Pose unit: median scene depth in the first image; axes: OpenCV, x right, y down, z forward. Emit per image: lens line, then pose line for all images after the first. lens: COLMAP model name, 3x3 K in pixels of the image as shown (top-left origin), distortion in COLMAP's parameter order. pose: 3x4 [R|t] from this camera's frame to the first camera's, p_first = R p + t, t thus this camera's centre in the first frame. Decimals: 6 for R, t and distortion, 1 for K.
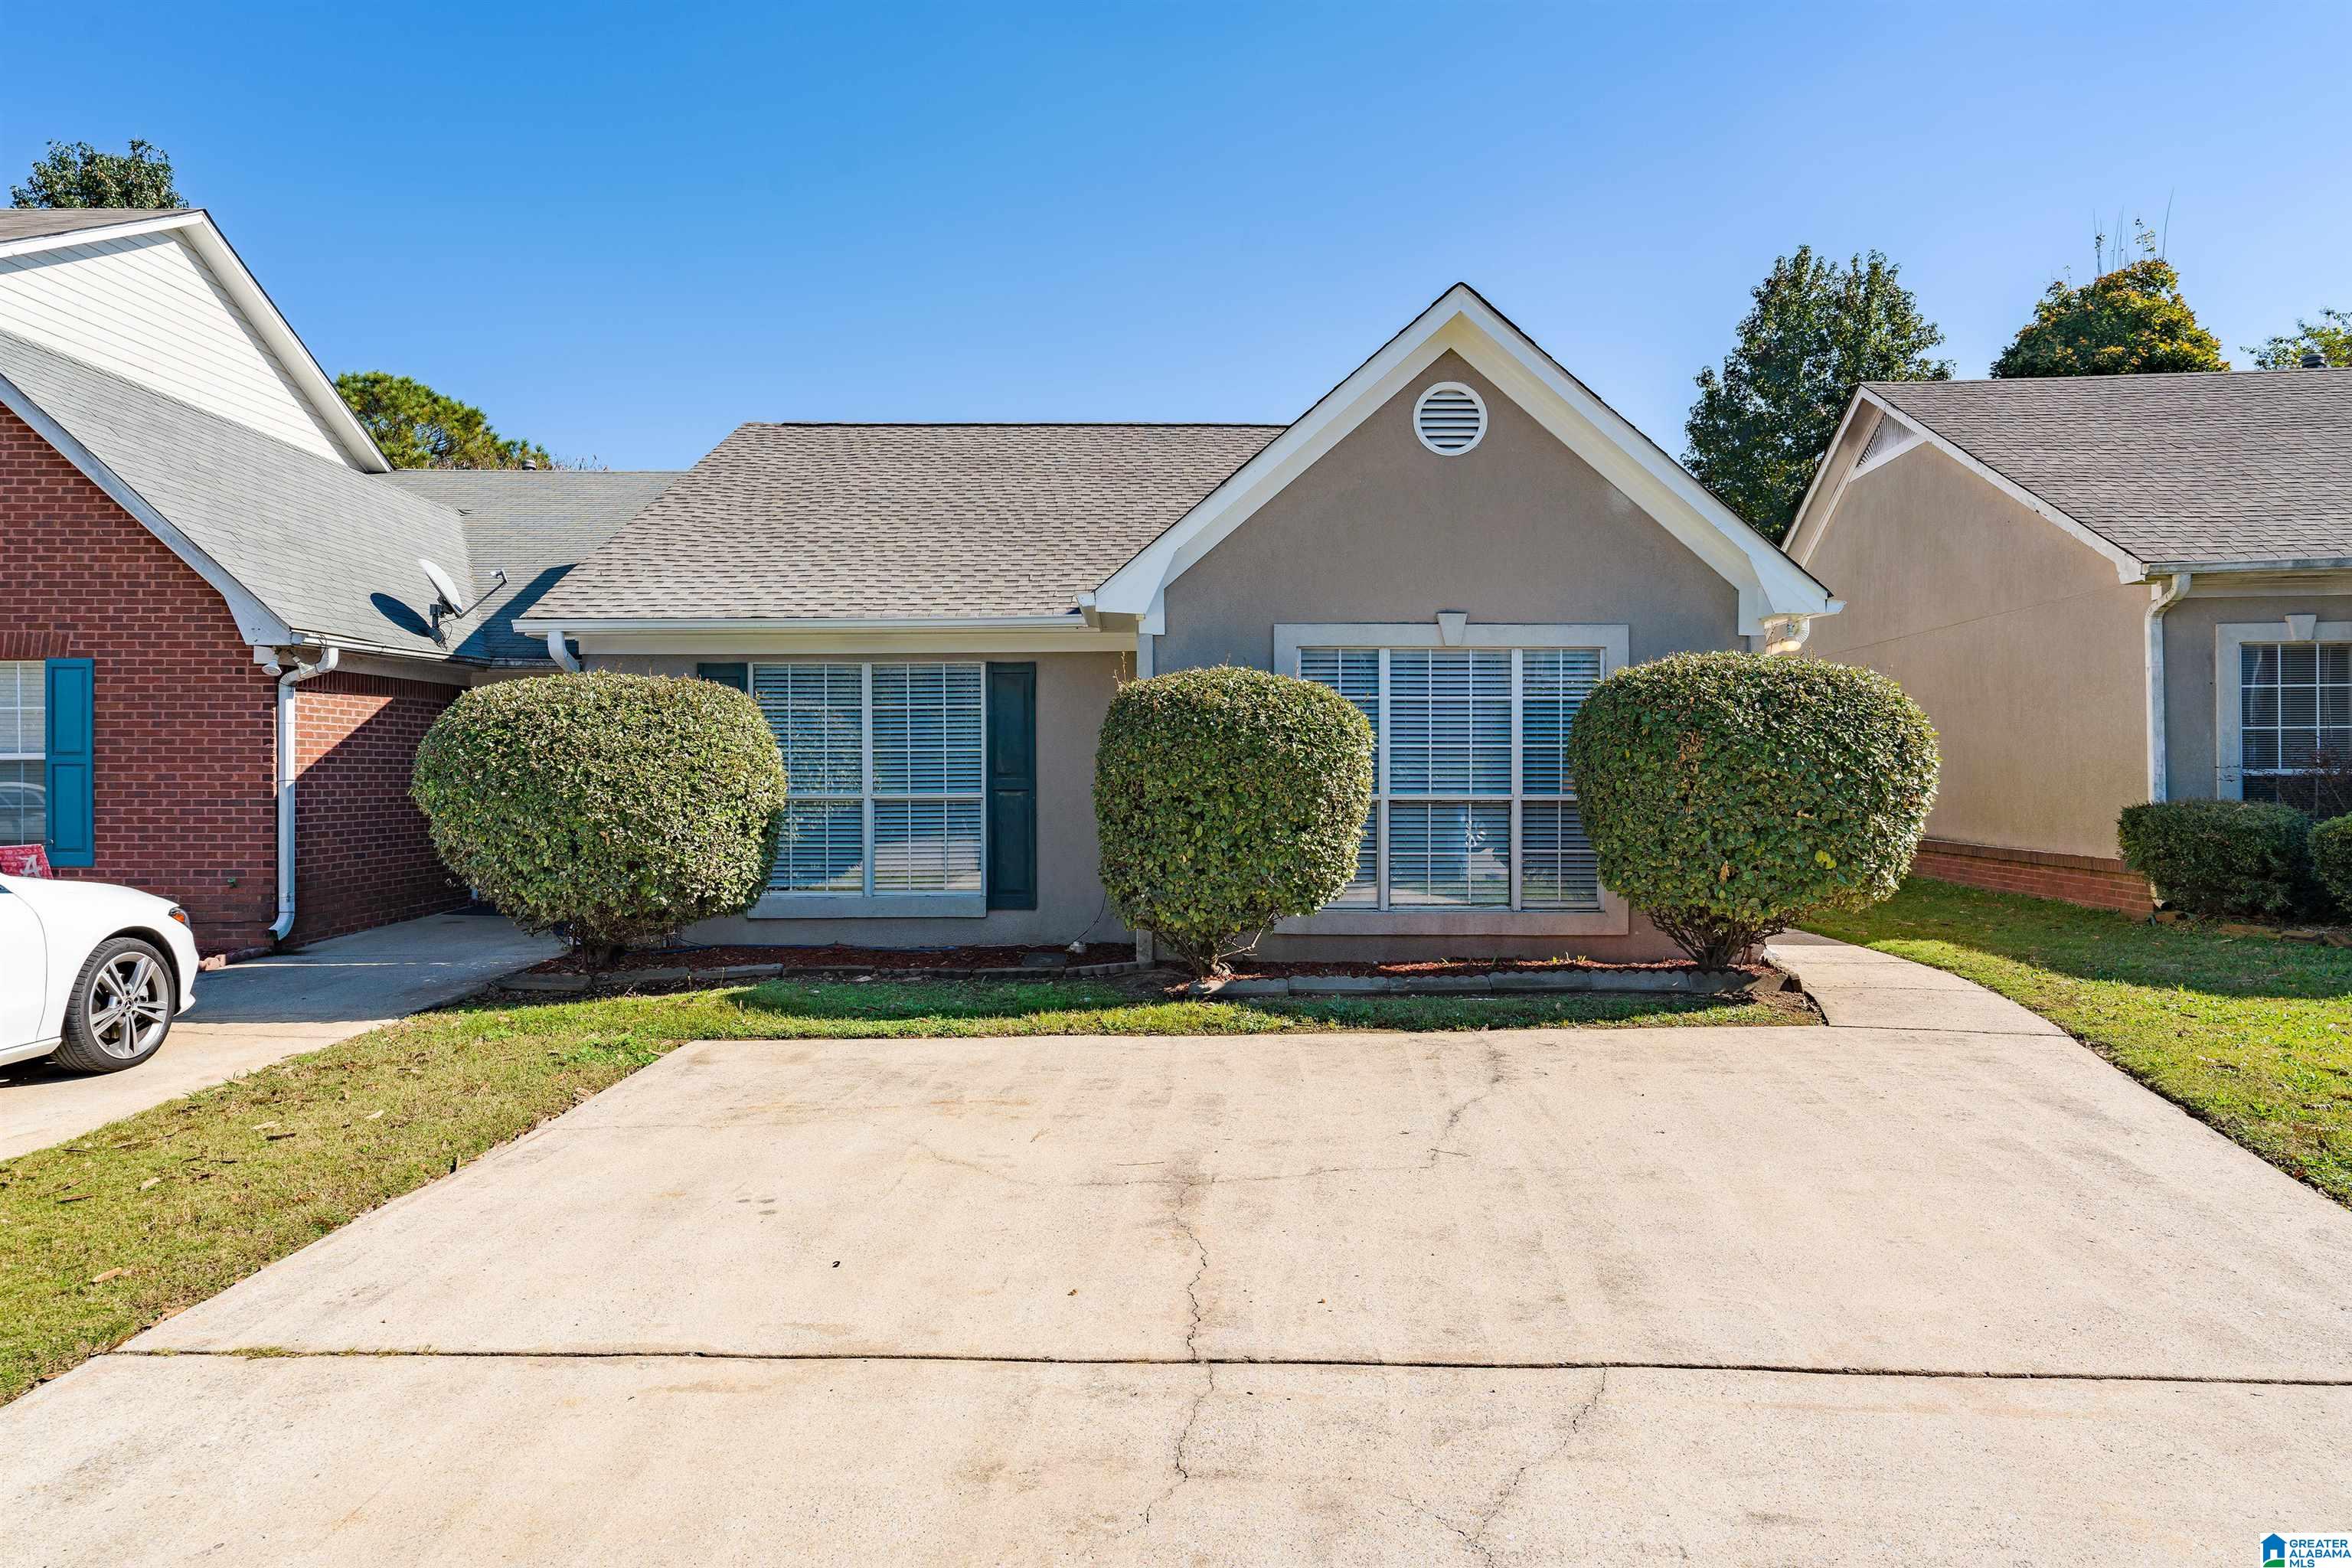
lens RADIAL K [[1330.5, 0, 1176.0], [0, 1330.5, 784.0], [0, 0, 1]] dist [-0.001075, 0.000956]
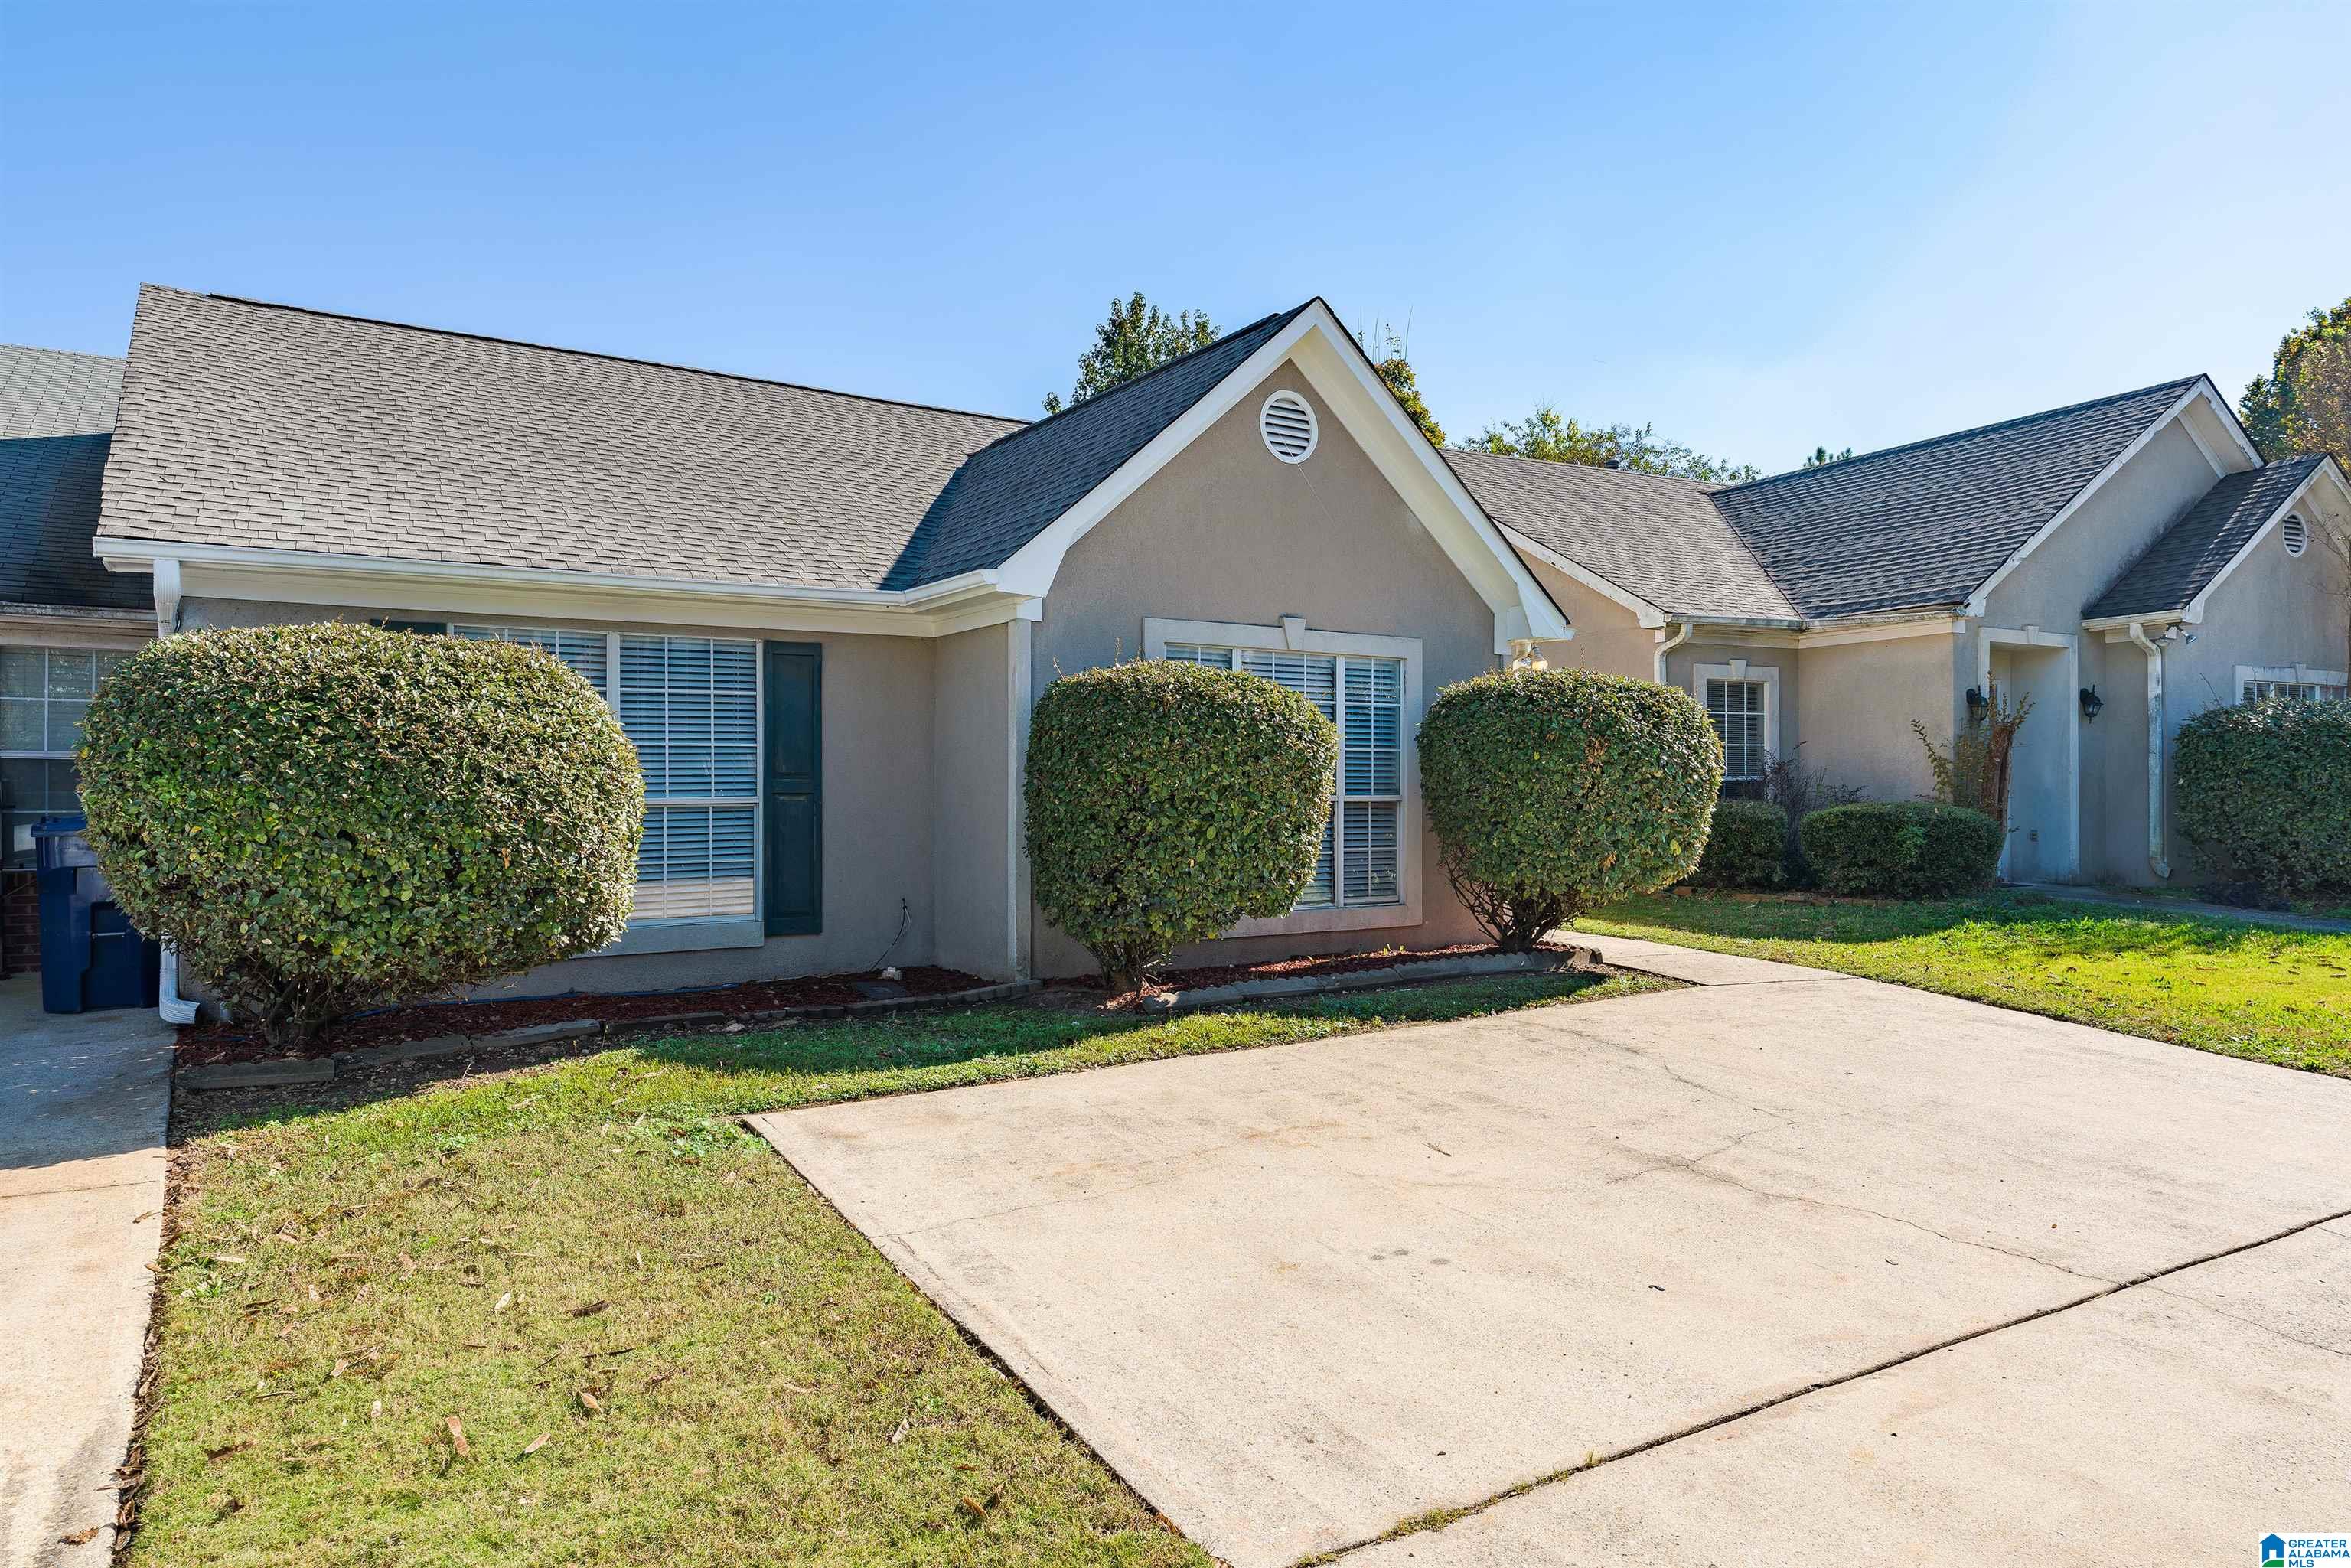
lens RADIAL K [[1380.8, 0, 1178.6], [0, 1380.8, 797.3], [0, 0, 1]] dist [-0.006491, 0.001153]
pose [[0.852324, -0.003531, 0.523002, -0.501016], [0.002770, 0.999994, 0.002236, 0.007630], [-0.523007, -0.000457, 0.852328, 0.171194]]
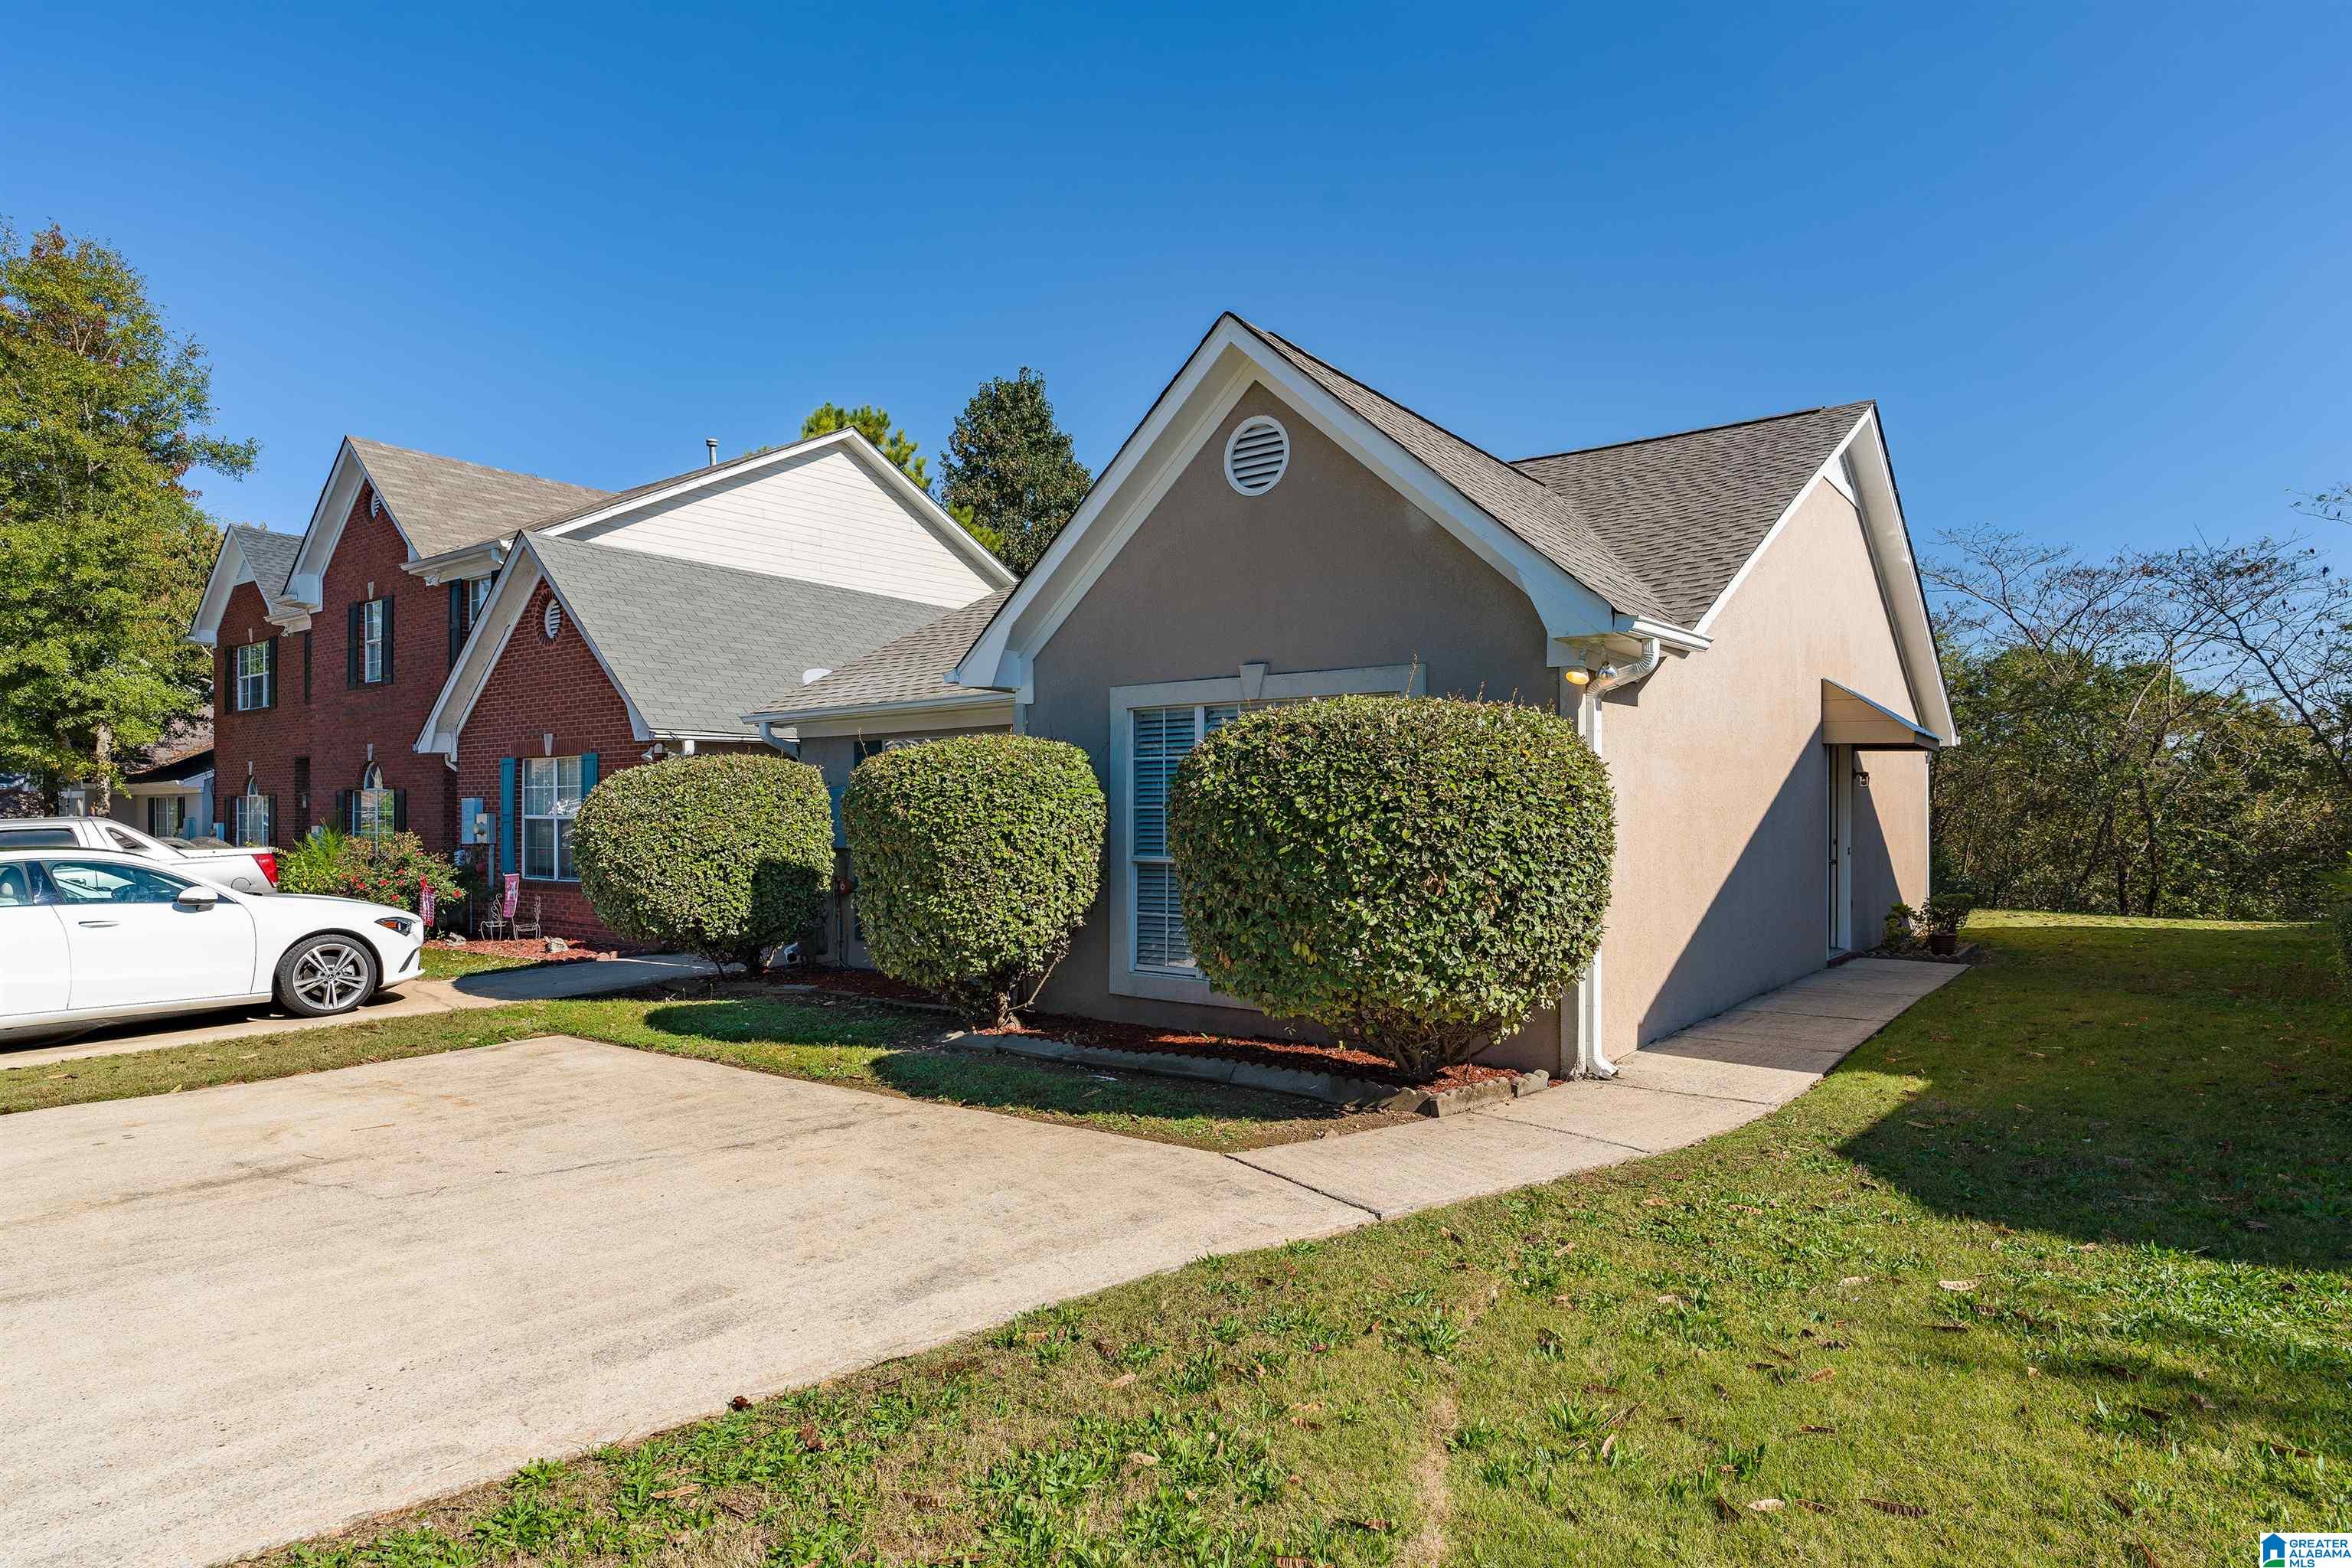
lens RADIAL K [[1252.5, 0, 1301.3], [0, 1252.5, 829.6], [0, 0, 1]] dist [-0.021830, -0.000126]
pose [[0.830235, 0.005286, -0.557388, 0.862910], [-0.004104, 0.999986, 0.003371, -0.018705], [0.557398, -0.000511, 0.830245, 0.345798]]
